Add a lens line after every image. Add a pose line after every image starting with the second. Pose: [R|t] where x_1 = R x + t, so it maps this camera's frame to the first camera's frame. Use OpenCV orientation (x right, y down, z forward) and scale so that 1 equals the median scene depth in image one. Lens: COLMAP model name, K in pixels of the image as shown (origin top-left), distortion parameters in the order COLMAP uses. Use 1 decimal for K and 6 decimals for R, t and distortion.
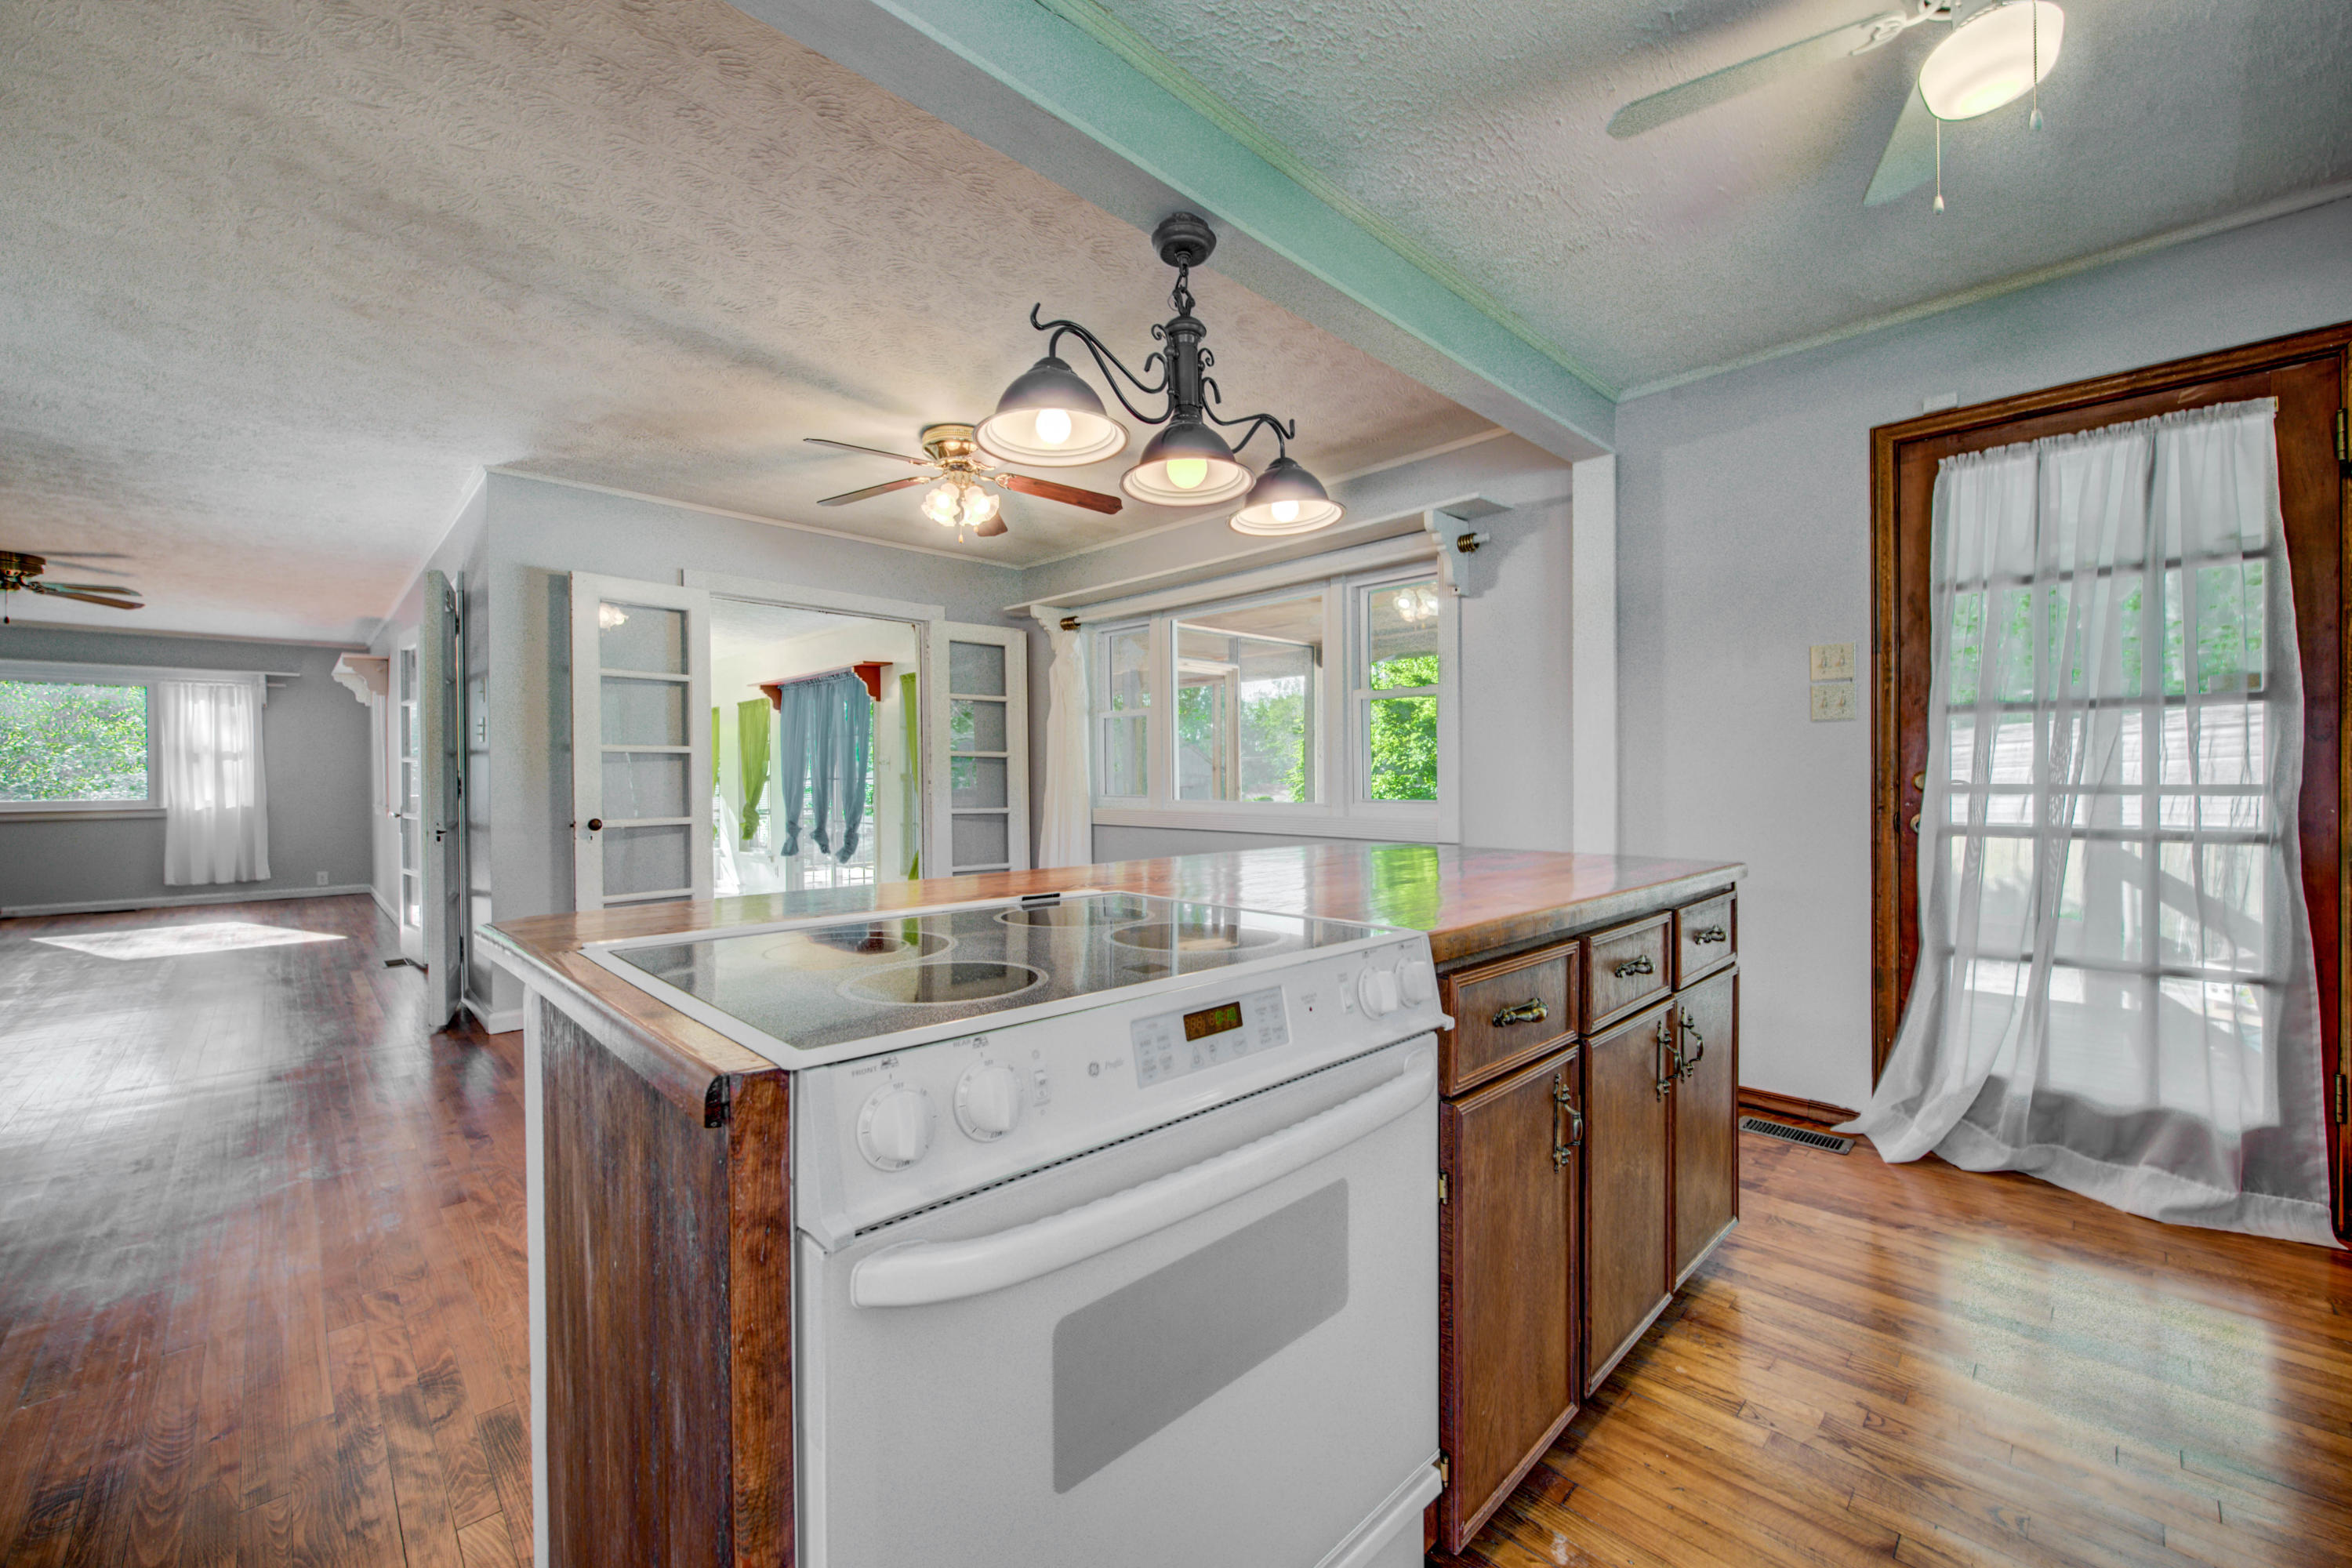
lens RADIAL K [[926.9, 0, 1179.9], [0, 926.9, 781.2], [0, 0, 1]] dist [-0.002469, -0.000445]
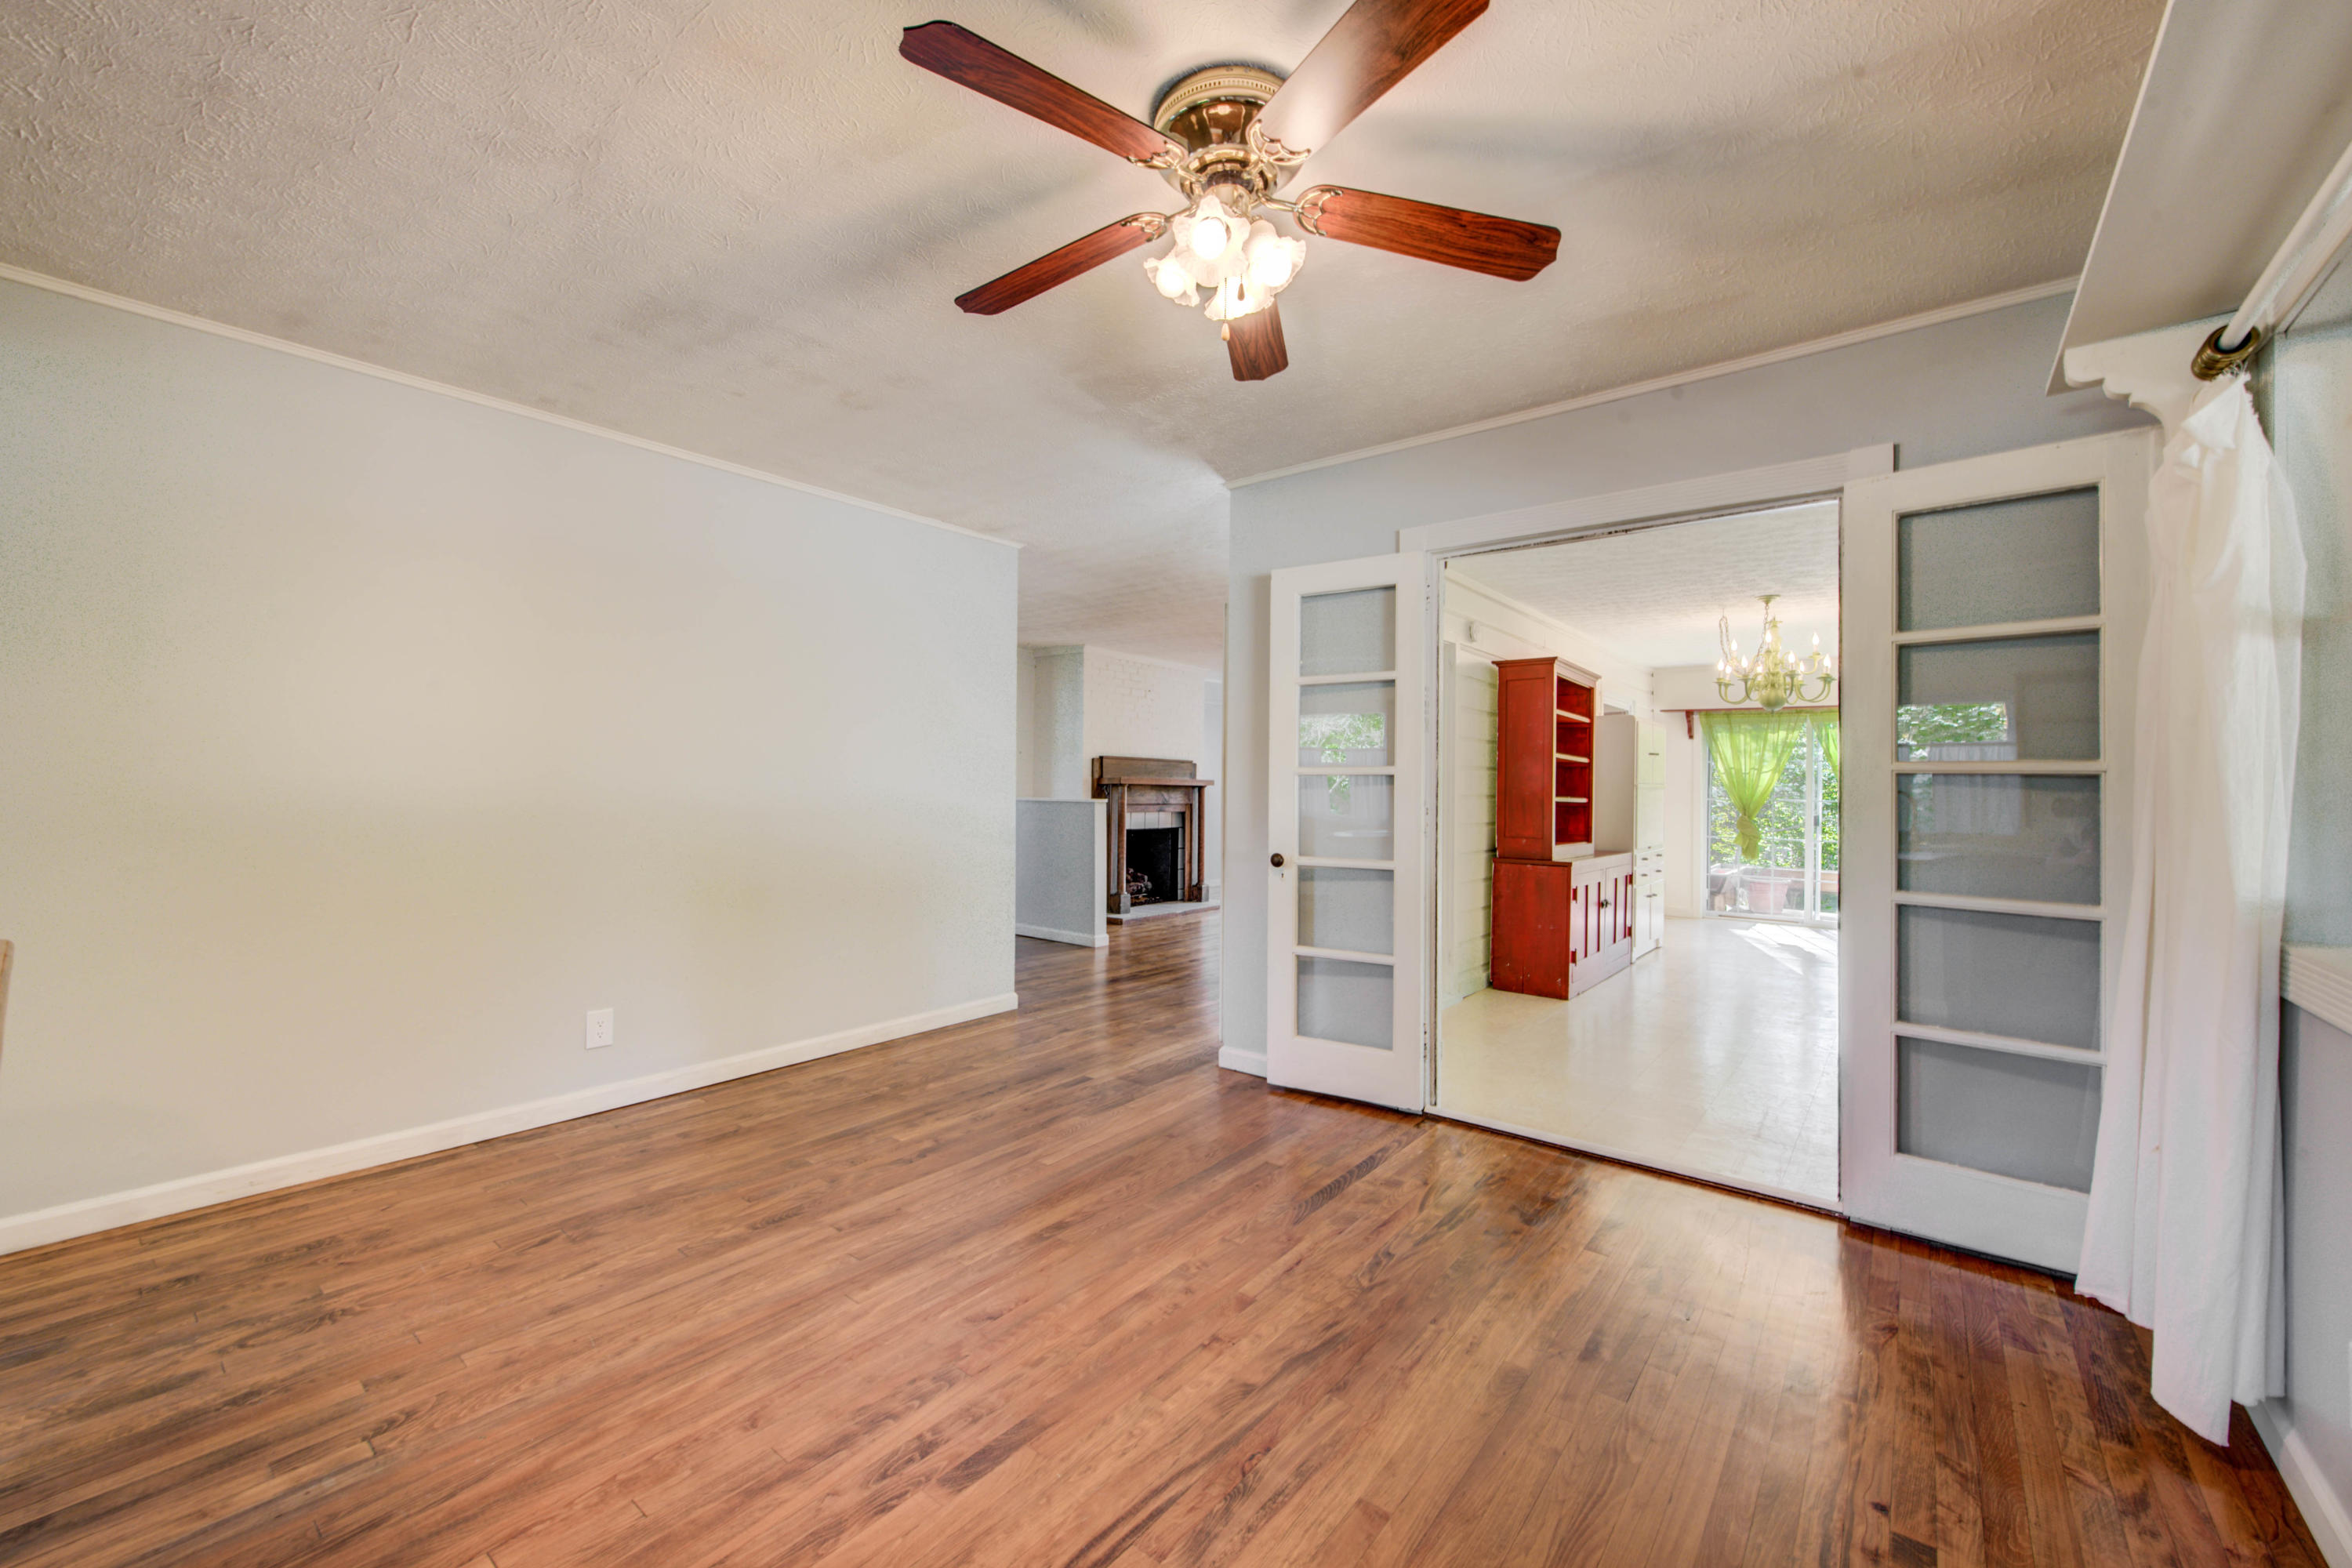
lens RADIAL K [[926.9, 0, 1172.3], [0, 926.9, 791.7], [0, 0, 1]] dist [-0.002469, -0.000445]
pose [[0.118703, 0.010116, -0.992878, 0.352017], [-0.012692, 0.999882, 0.008670, -0.039388], [0.992849, 0.011573, 0.118818, 1.357780]]
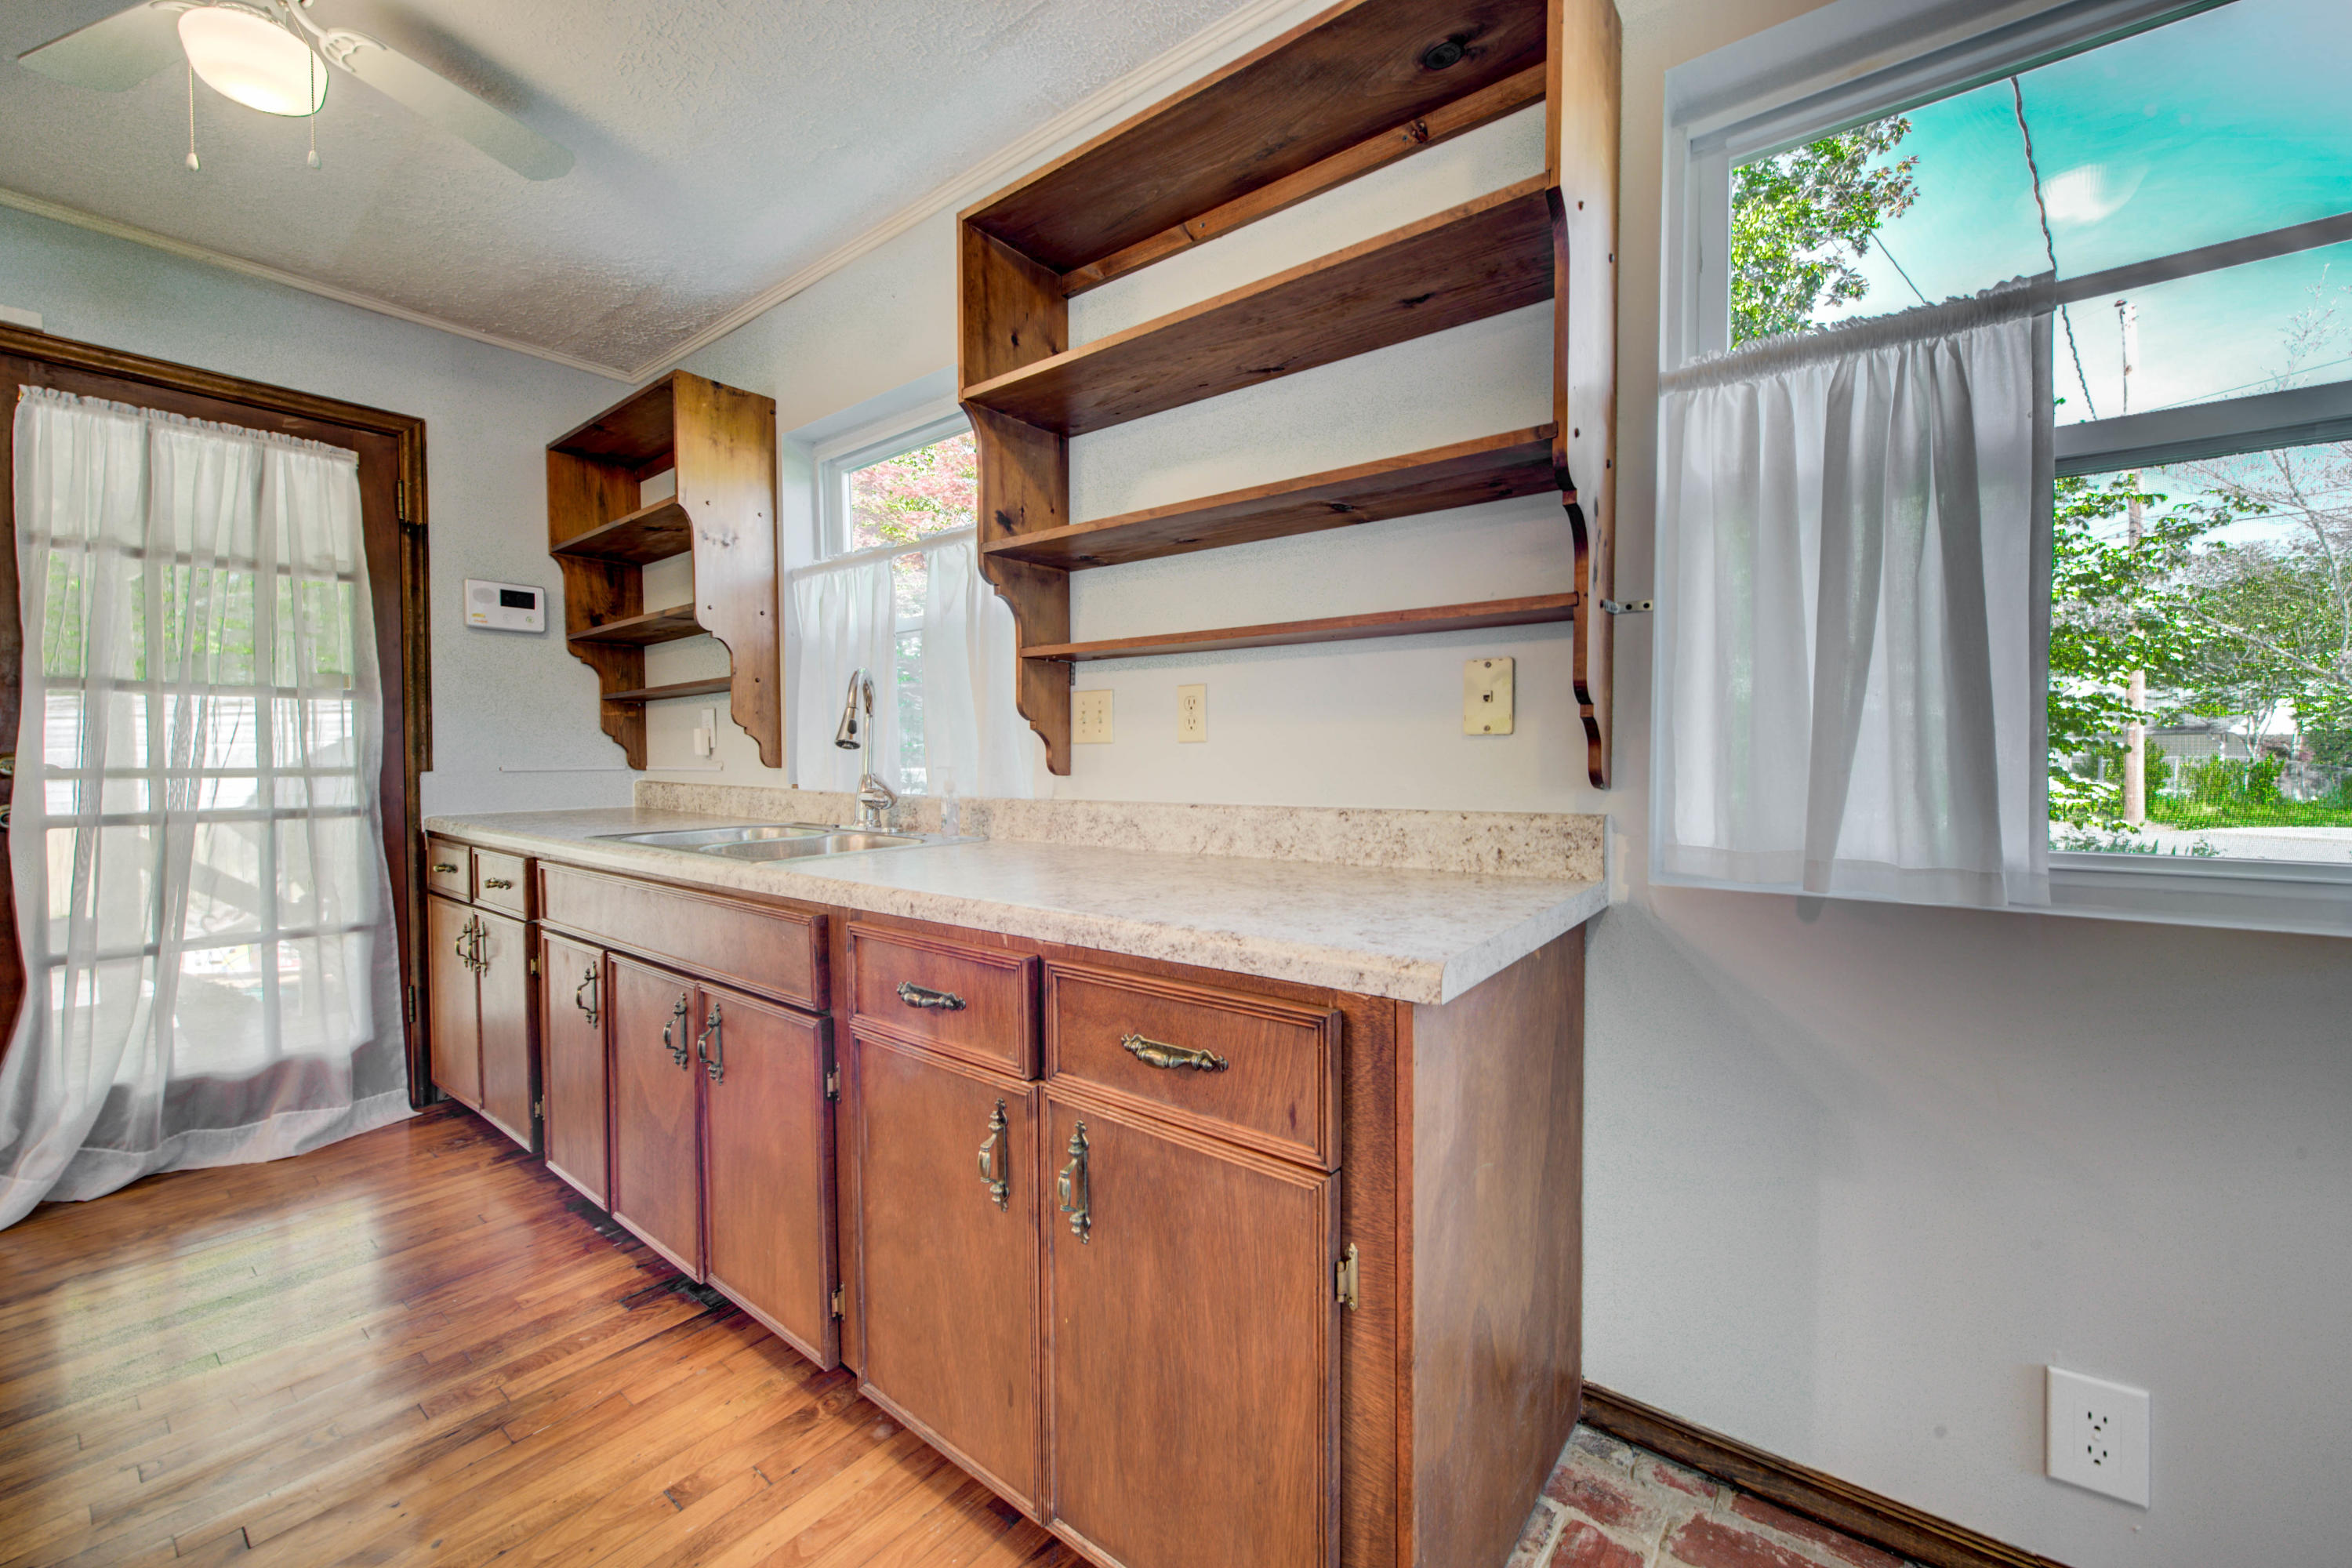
lens RADIAL K [[926.9, 0, 1176.4], [0, 926.9, 776.8], [0, 0, 1]] dist [-0.002469, -0.000445]
pose [[-0.136150, -0.016419, 0.990552, -0.174719], [0.003876, 0.999846, 0.017105, -0.000213], [-0.990681, 0.006169, -0.136066, 0.078802]]
